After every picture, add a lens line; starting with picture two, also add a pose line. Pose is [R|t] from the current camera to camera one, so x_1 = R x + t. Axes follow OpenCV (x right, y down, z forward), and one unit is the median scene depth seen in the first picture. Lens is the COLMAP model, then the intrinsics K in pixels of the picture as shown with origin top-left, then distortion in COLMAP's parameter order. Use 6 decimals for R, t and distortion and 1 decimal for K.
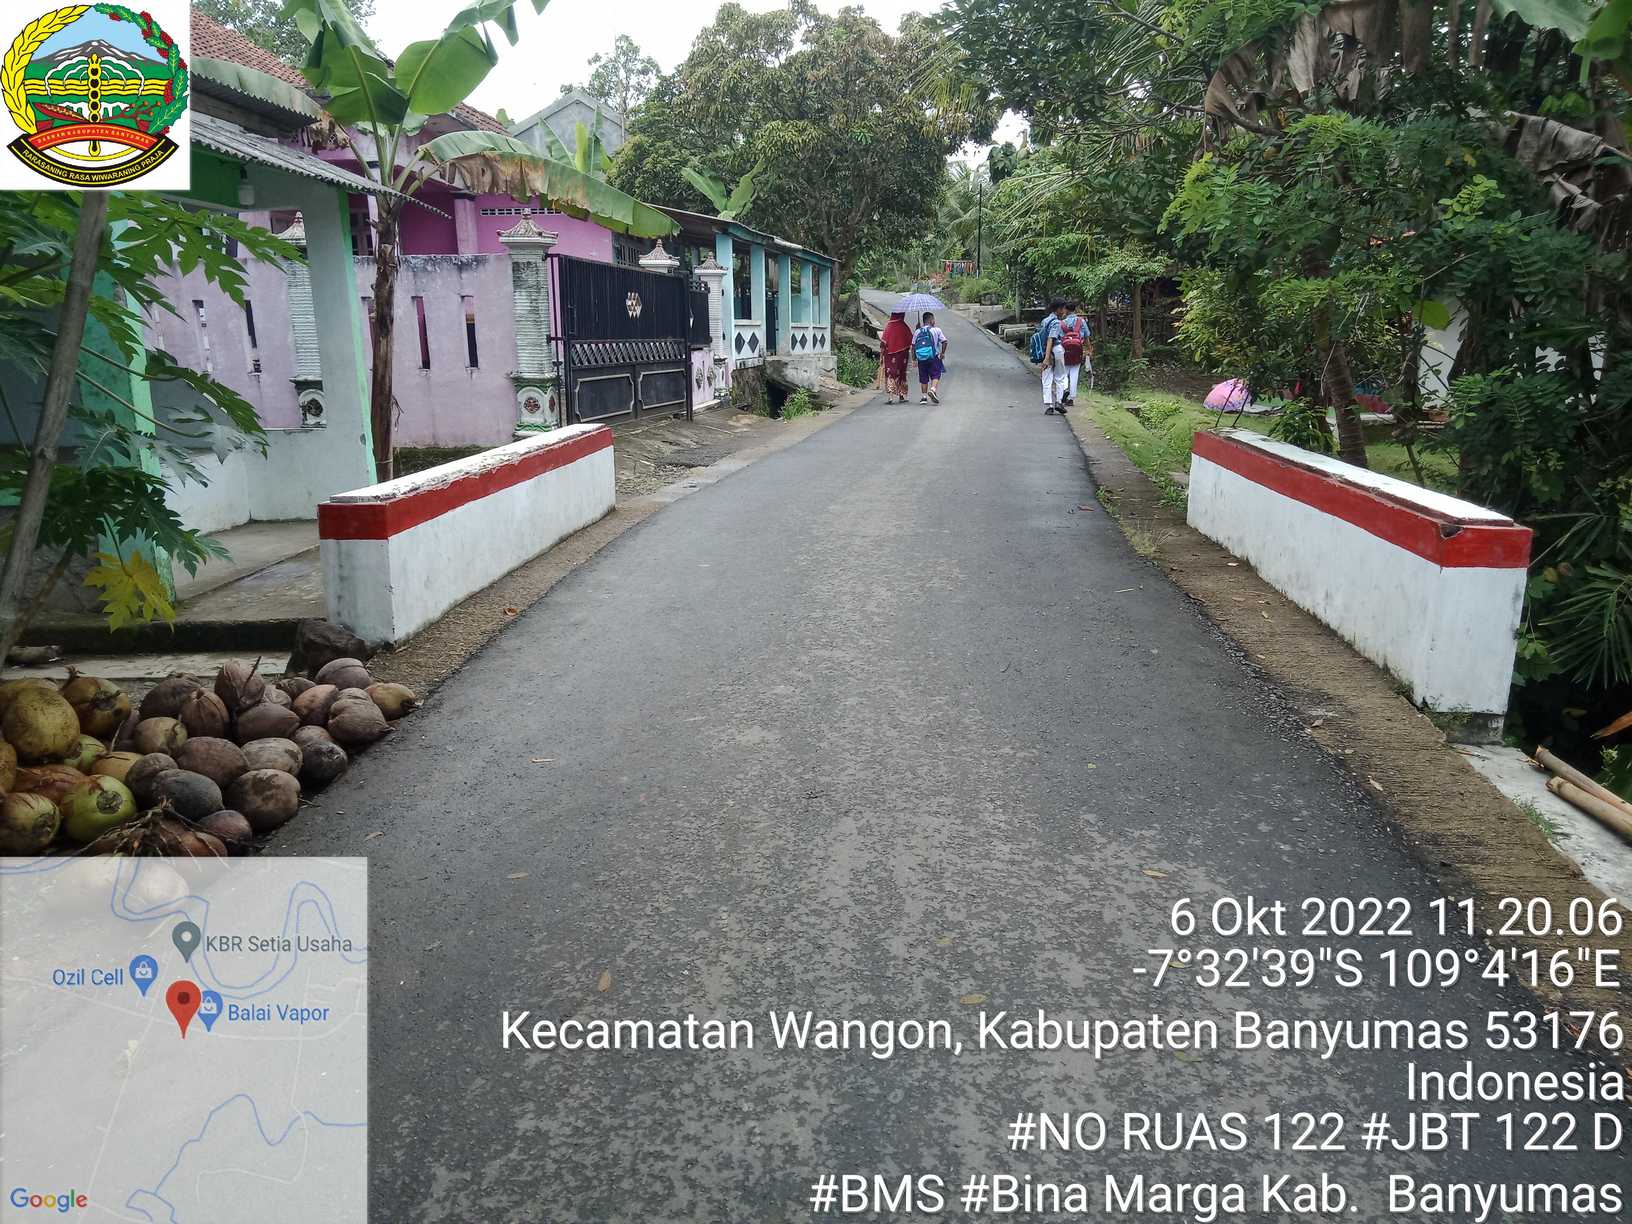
lens RADIAL K [[1262.3, 0, 816.0], [0, 1262.3, 612.0], [0, 0, 1]] dist [0.058824, -0.000238]
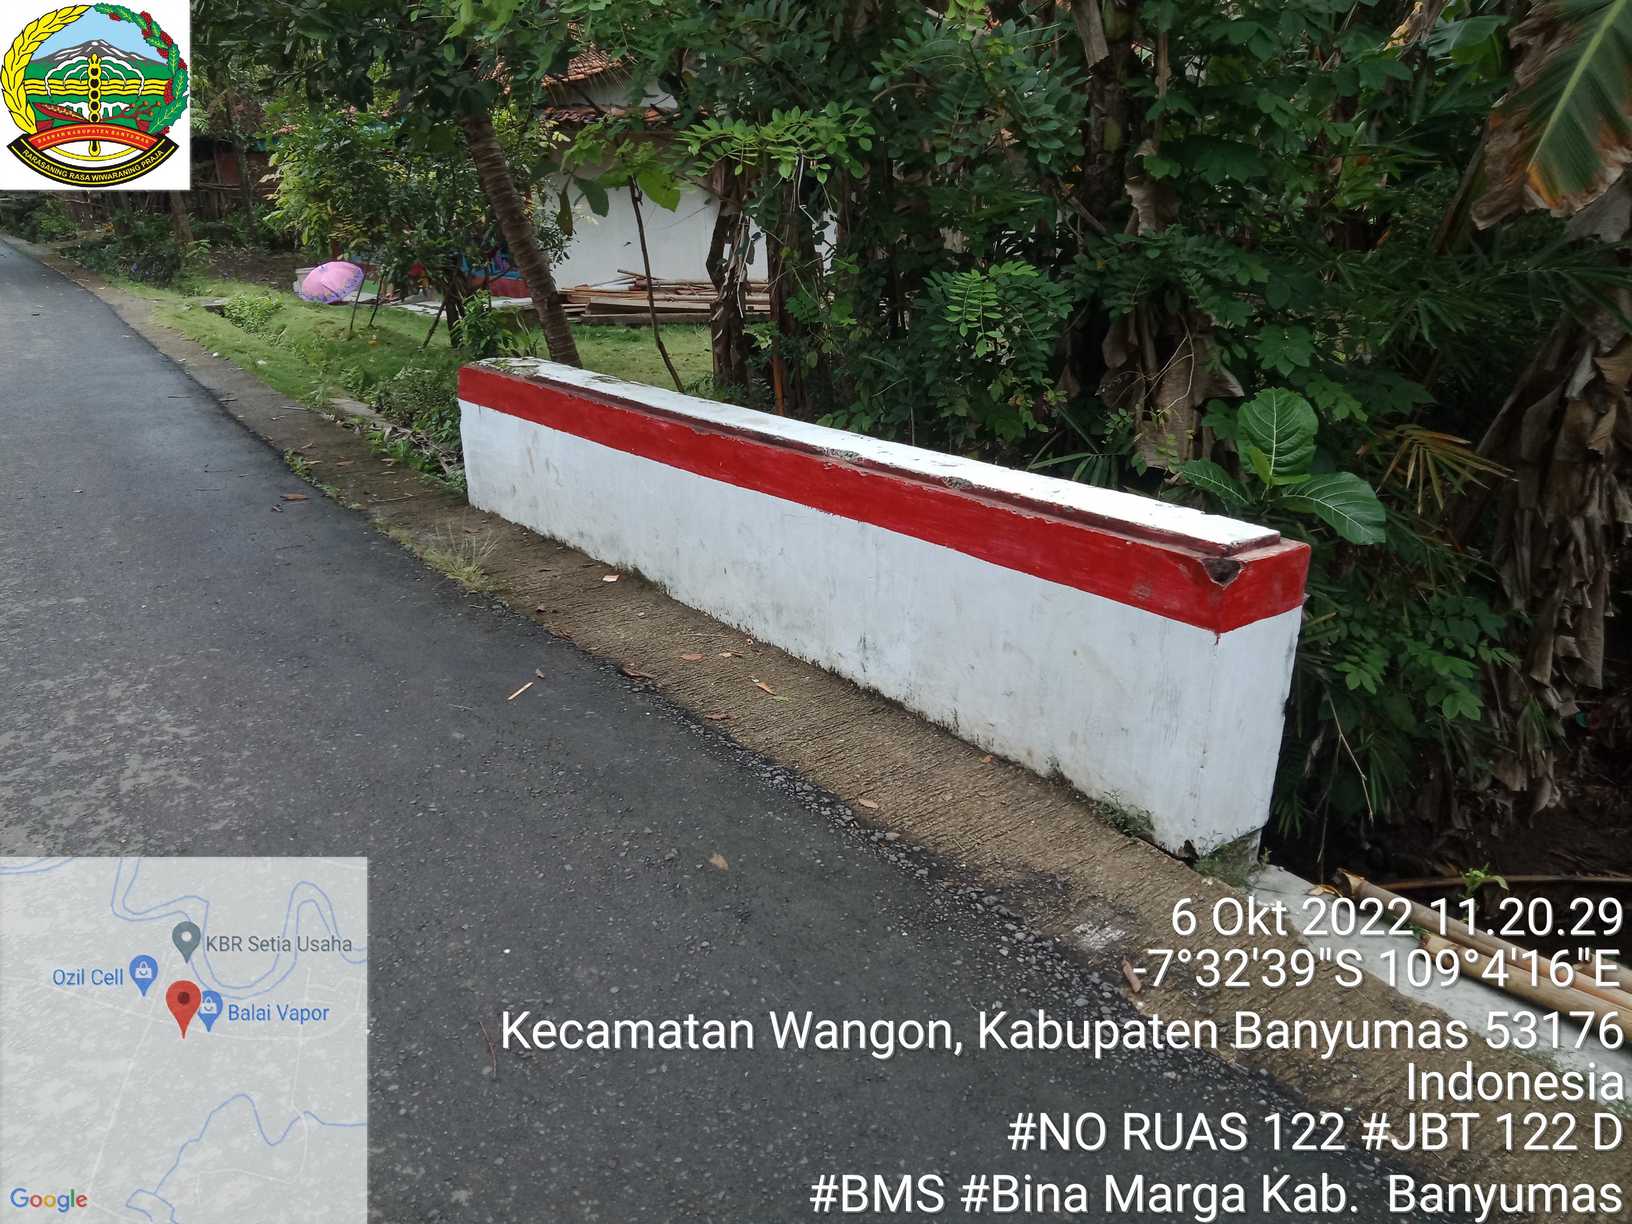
lens RADIAL K [[1232.3, 0, 816.0], [0, 1232.3, 612.0], [0, 0, 1]] dist [0.019684, -0.001250]
pose [[0.743258, -0.228367, 0.628821, 0.006639], [0.161825, 0.973393, 0.162229, -0.147477], [-0.649138, -0.018820, 0.760438, 0.624861]]
